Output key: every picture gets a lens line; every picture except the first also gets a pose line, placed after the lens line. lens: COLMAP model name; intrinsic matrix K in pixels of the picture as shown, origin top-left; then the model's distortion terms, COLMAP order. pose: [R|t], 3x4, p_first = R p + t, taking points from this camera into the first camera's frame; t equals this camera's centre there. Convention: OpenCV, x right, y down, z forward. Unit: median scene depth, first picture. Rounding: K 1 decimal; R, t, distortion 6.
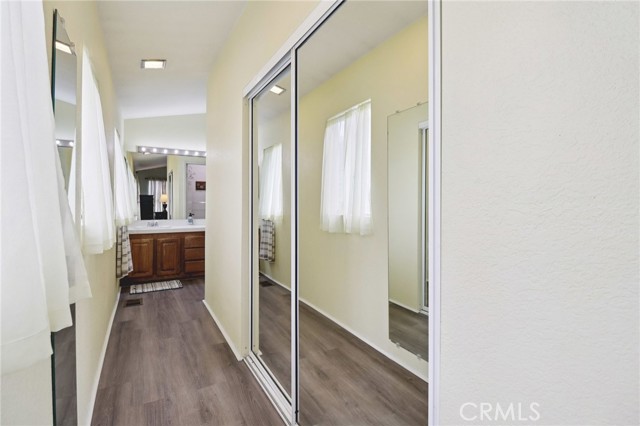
lens RADIAL K [[307.4, 0, 322.7], [0, 307.4, 198.6], [0, 0, 1]] dist [0.001119, -0.014901]
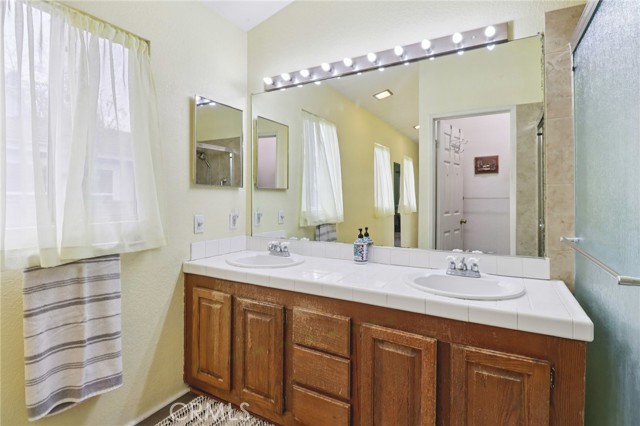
lens RADIAL K [[305.8, 0, 313.6], [0, 305.8, 197.9], [0, 0, 1]] dist [-0.000365, -0.000172]
pose [[0.475654, -0.009995, -0.879575, -0.163374], [0.019729, 0.999805, -0.000693, 0.011017], [0.879411, -0.017024, 0.475759, 0.909473]]
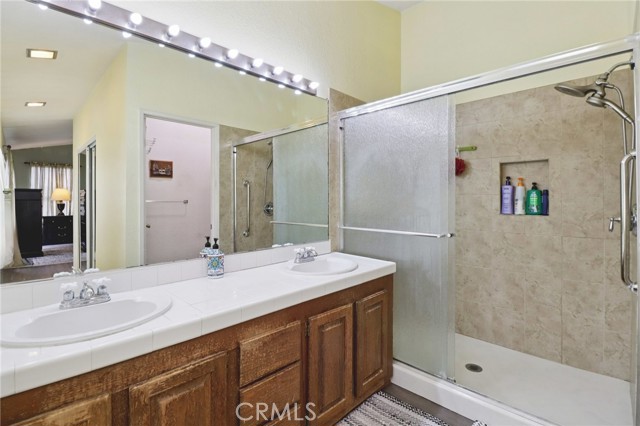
lens RADIAL K [[307.4, 0, 322.7], [0, 307.4, 198.6], [0, 0, 1]] dist [0.001119, -0.014901]
pose [[0.966859, -0.001367, 0.255306, -0.469412], [-0.001062, 0.999955, 0.009376, 0.003165], [-0.255307, -0.009336, 0.966815, 0.774986]]
